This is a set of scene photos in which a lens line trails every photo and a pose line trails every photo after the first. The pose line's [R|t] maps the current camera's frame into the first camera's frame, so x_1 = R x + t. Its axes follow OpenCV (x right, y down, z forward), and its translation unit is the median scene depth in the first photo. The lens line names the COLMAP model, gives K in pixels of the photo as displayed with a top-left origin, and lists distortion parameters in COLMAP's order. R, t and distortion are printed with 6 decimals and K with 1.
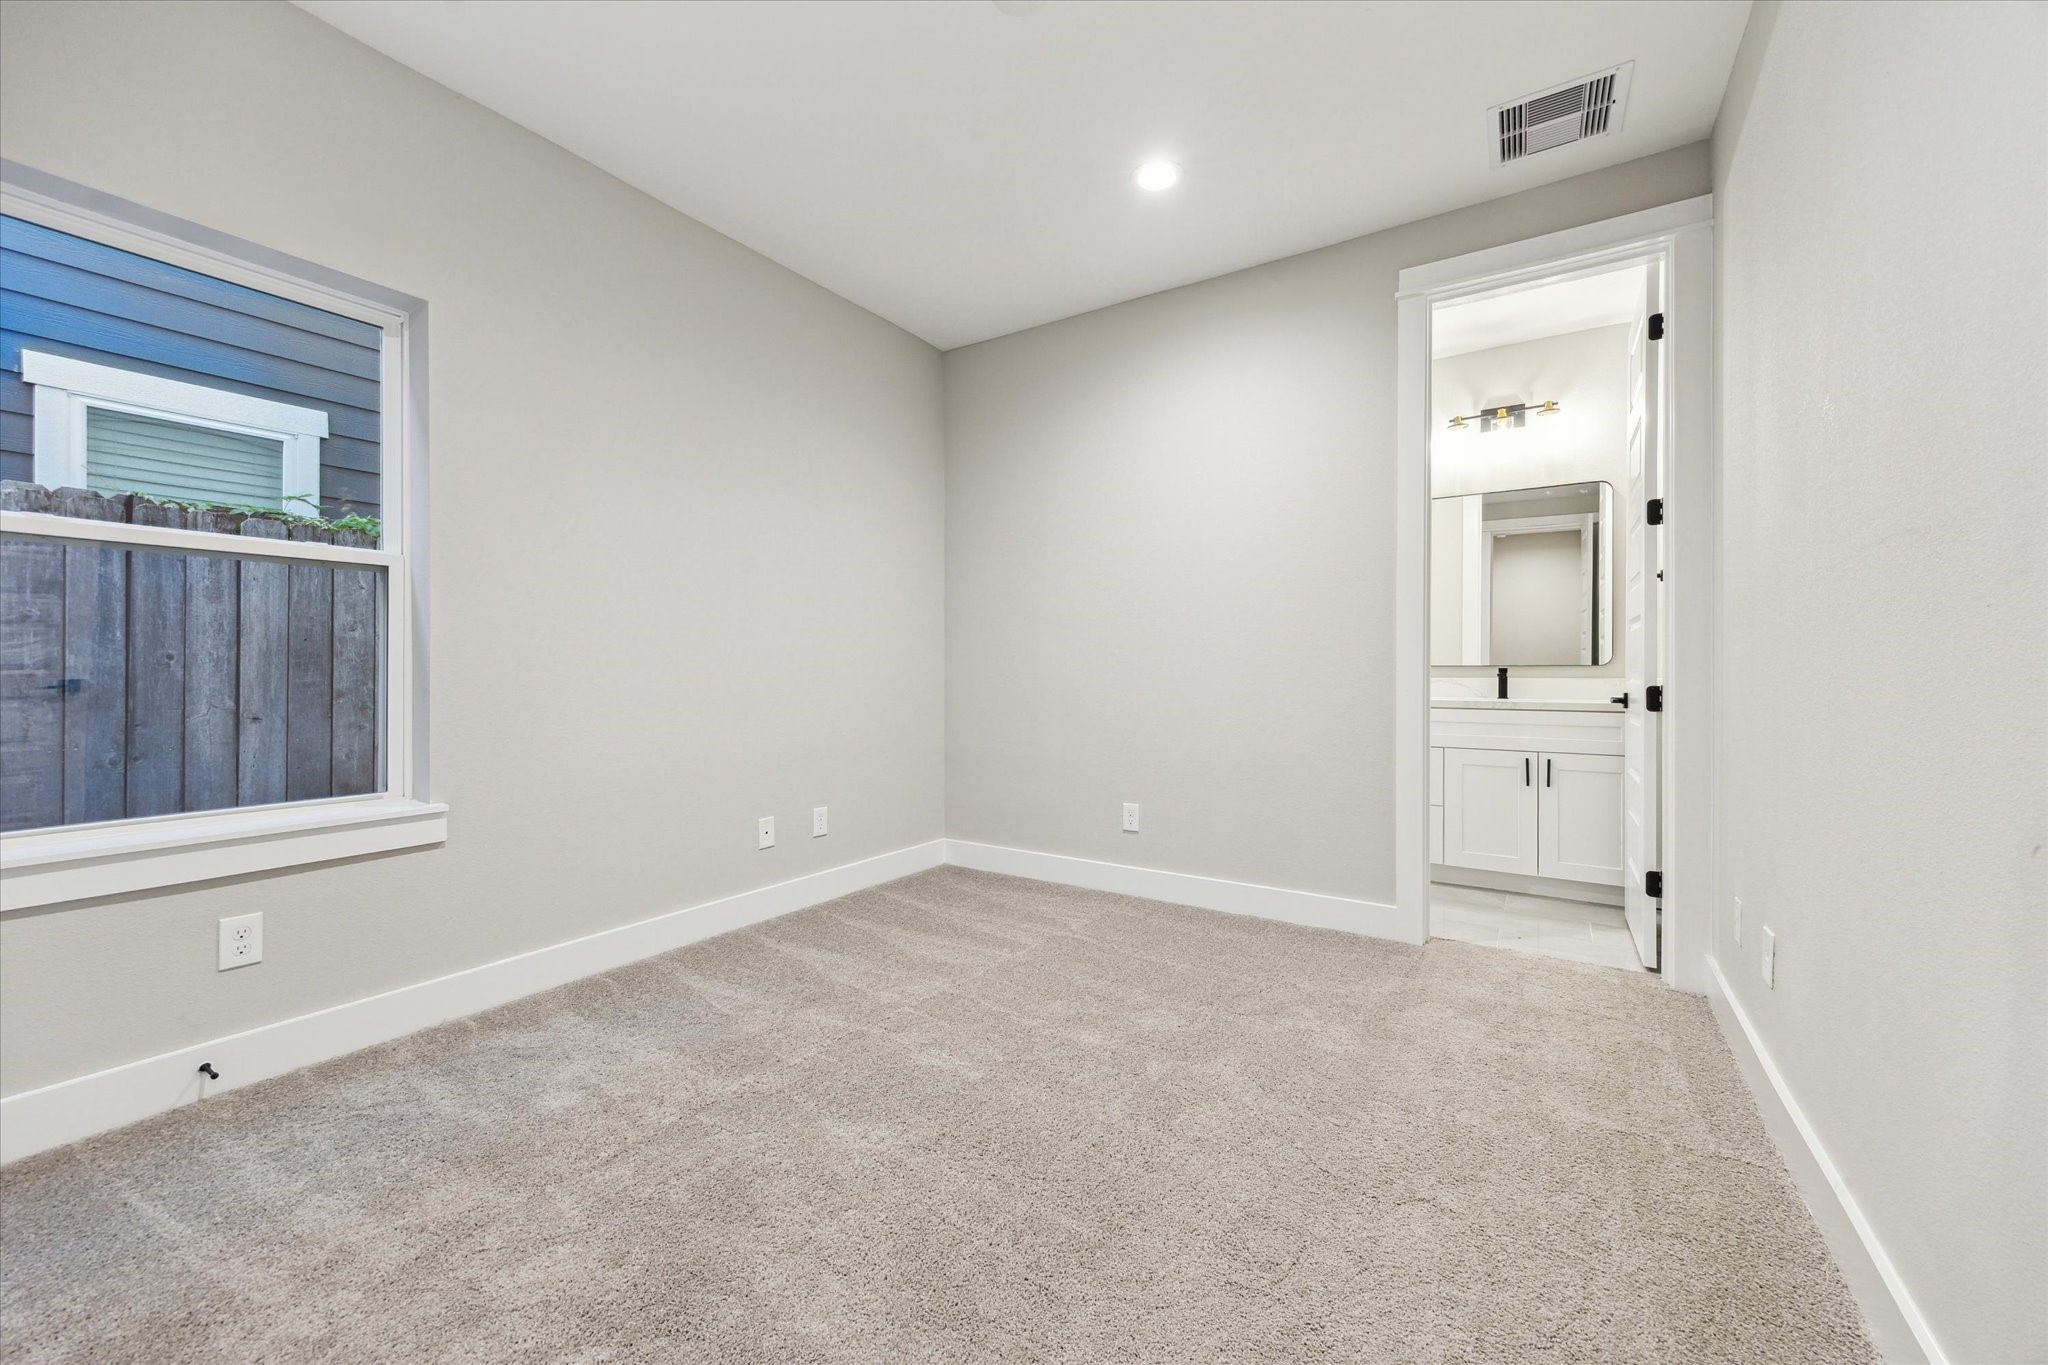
lens RADIAL K [[784.1, 0, 1020.3], [0, 784.1, 669.0], [0, 0, 1]] dist [-0.000593, -0.000049]
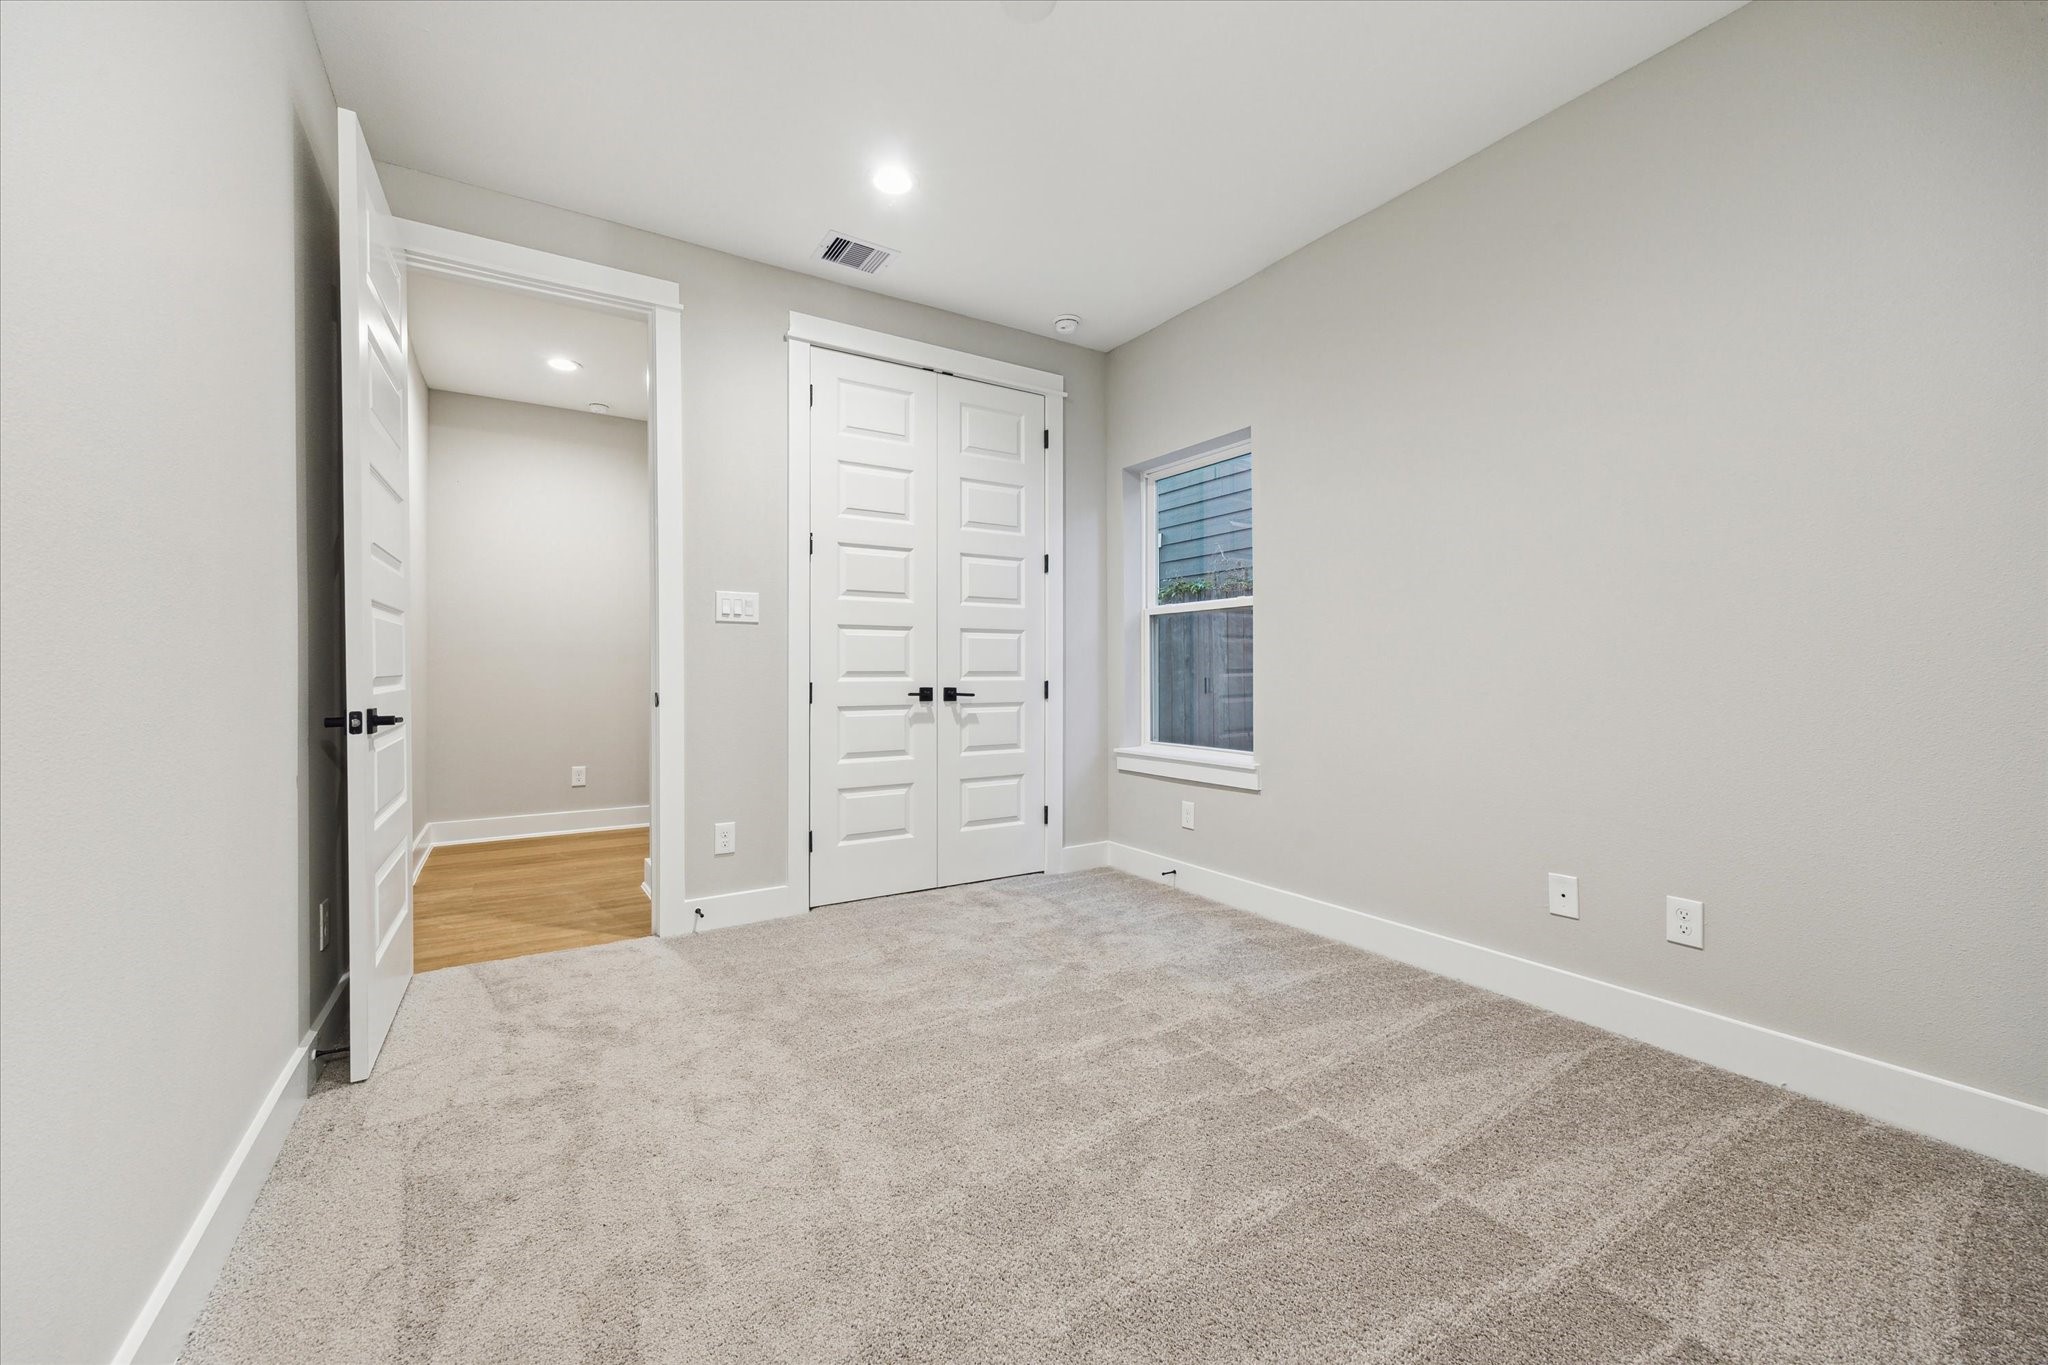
lens RADIAL K [[826.0, 0, 1031.0], [0, 826.0, 683.8], [0, 0, 1]] dist [-0.000025, 0.000080]
pose [[-0.410791, 0.010387, -0.911670, 0.829021], [-0.002461, 0.999919, 0.012502, 0.005923], [0.911726, 0.007380, -0.410732, 1.243509]]
